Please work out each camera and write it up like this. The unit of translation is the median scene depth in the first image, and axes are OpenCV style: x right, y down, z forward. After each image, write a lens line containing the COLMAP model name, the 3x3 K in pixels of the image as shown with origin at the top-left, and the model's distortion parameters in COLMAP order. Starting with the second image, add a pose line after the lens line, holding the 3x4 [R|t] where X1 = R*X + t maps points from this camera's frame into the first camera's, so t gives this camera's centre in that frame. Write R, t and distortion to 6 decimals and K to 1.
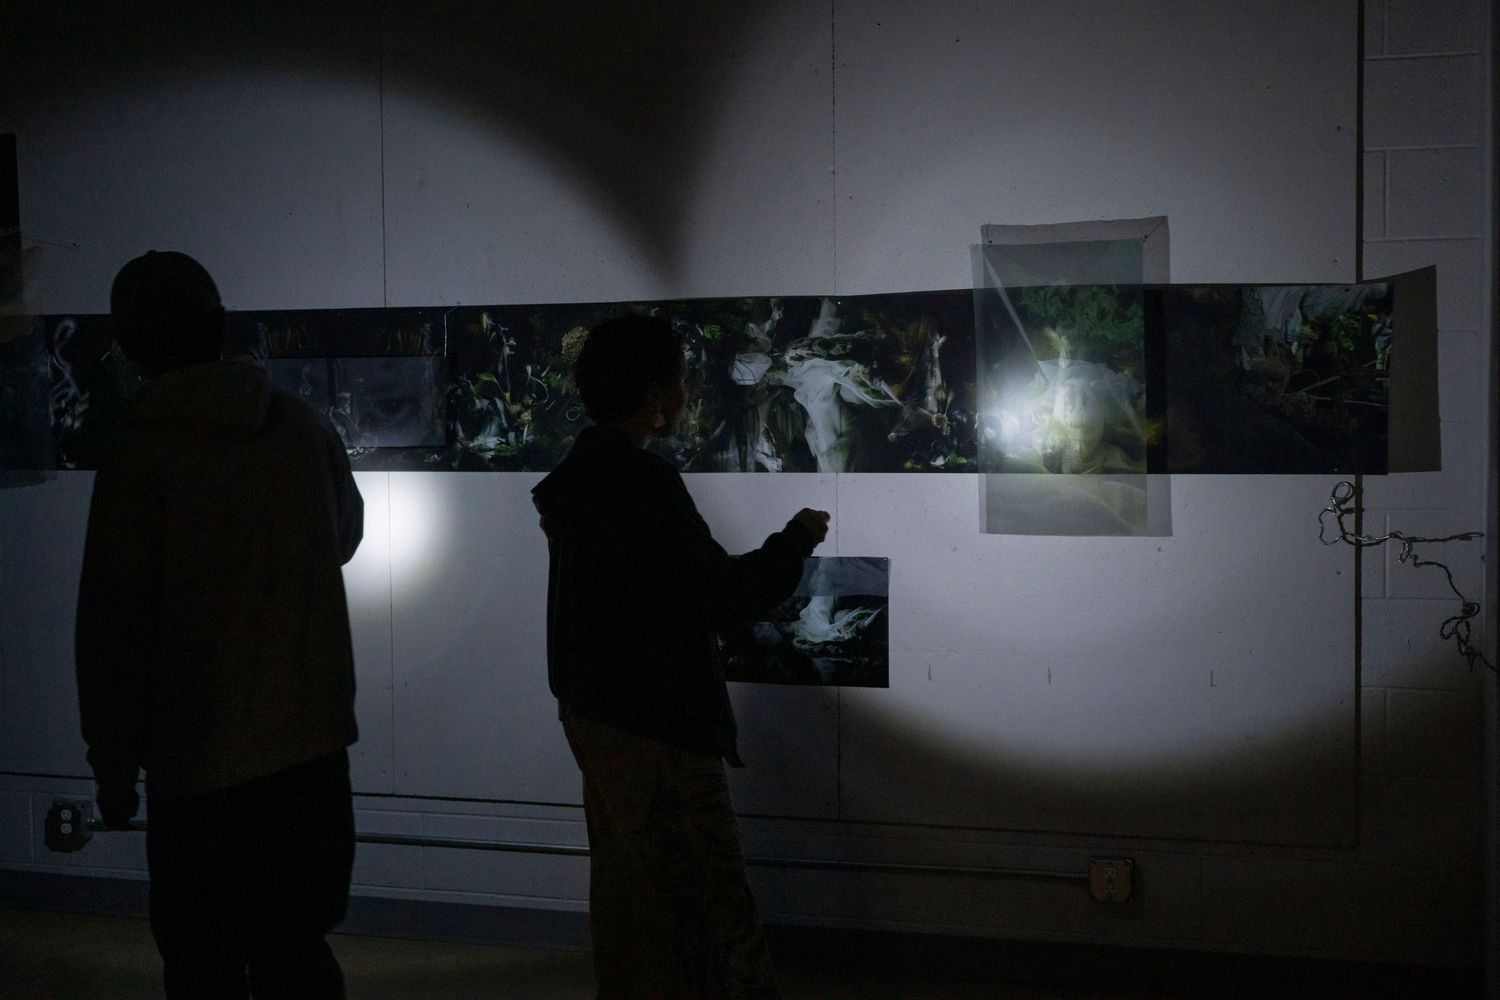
lens RADIAL K [[2063.7, 0, 750.0], [0, 2063.7, 500.0], [0, 0, 1]] dist [-0.001908, 0.045570]
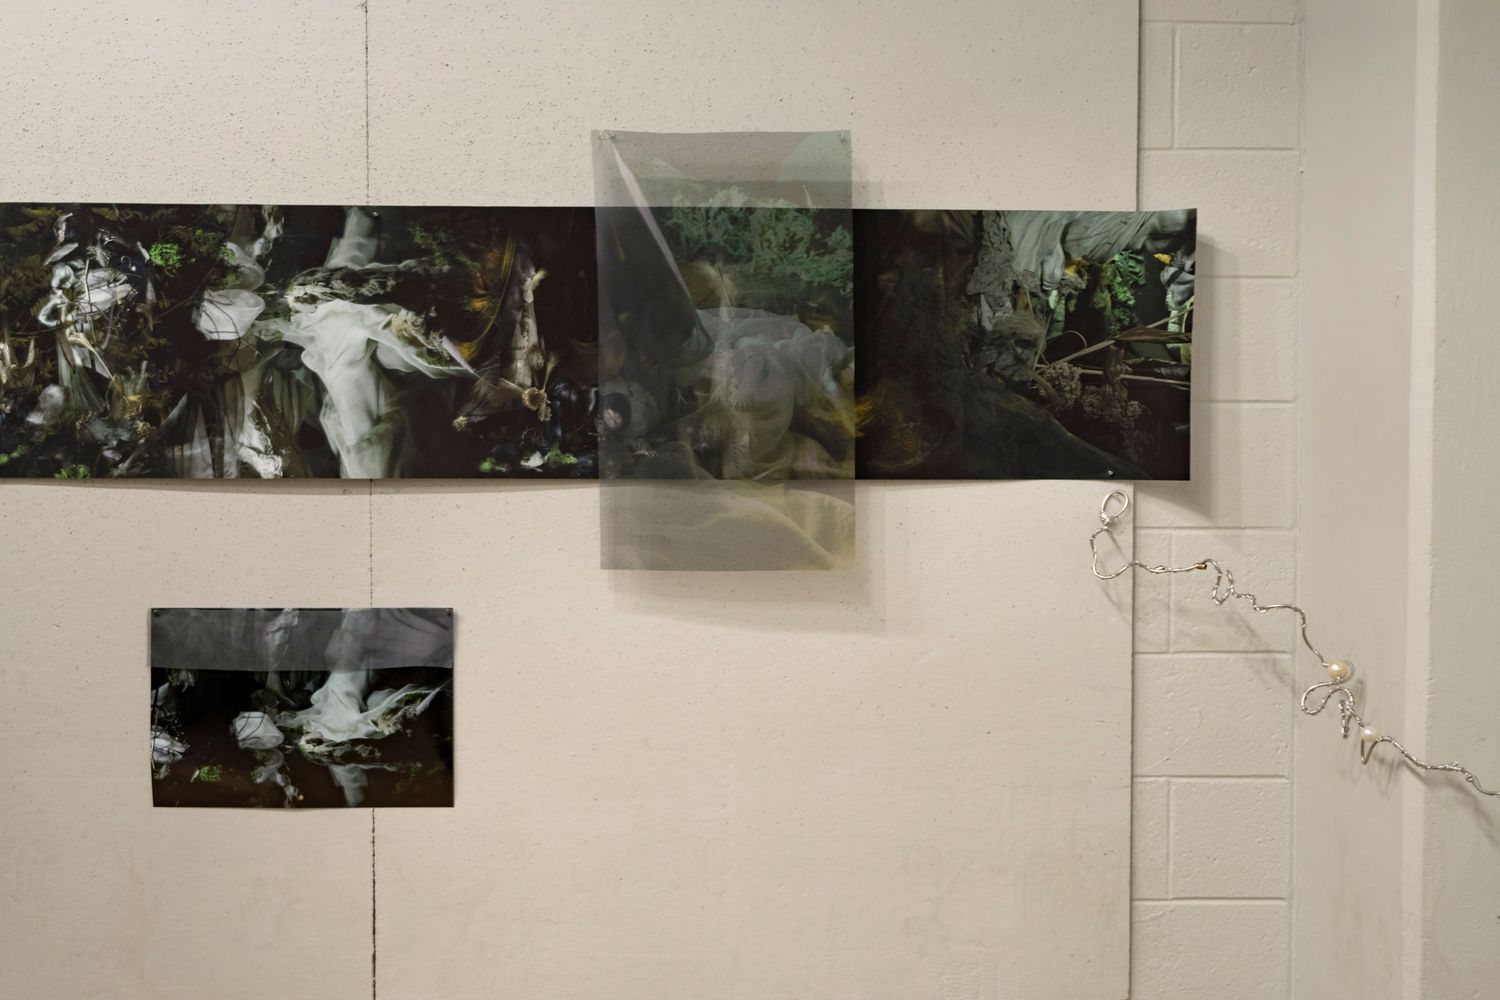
lens RADIAL K [[2063.7, 0, 750.0], [0, 2063.7, 500.0], [0, 0, 1]] dist [-0.001908, 0.045570]
pose [[0.936408, -0.006466, 0.350853, -0.074013], [0.005711, 0.999979, 0.003188, -0.007846], [-0.350866, -0.000982, 0.936425, 0.356218]]
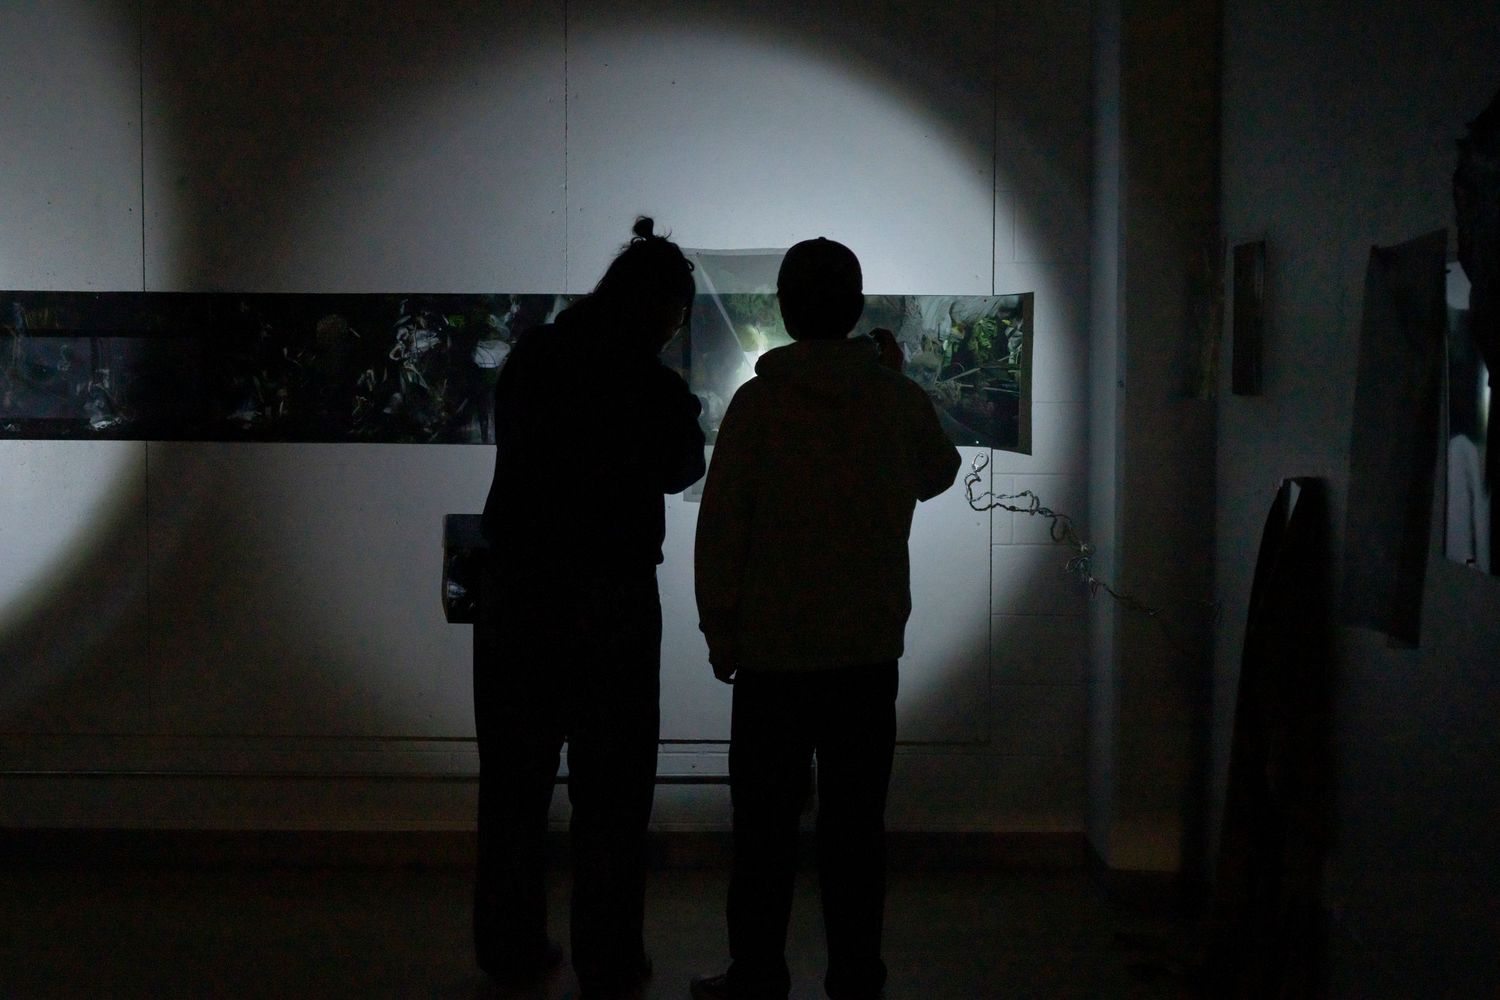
lens RADIAL K [[2063.7, 0, 750.0], [0, 2063.7, 500.0], [0, 0, 1]] dist [-0.001908, 0.045570]
pose [[0.960340, -0.002807, 0.278816, -0.187226], [0.000468, 0.999964, 0.008453, 0.009081], [-0.278830, -0.007987, 0.960307, -0.160216]]
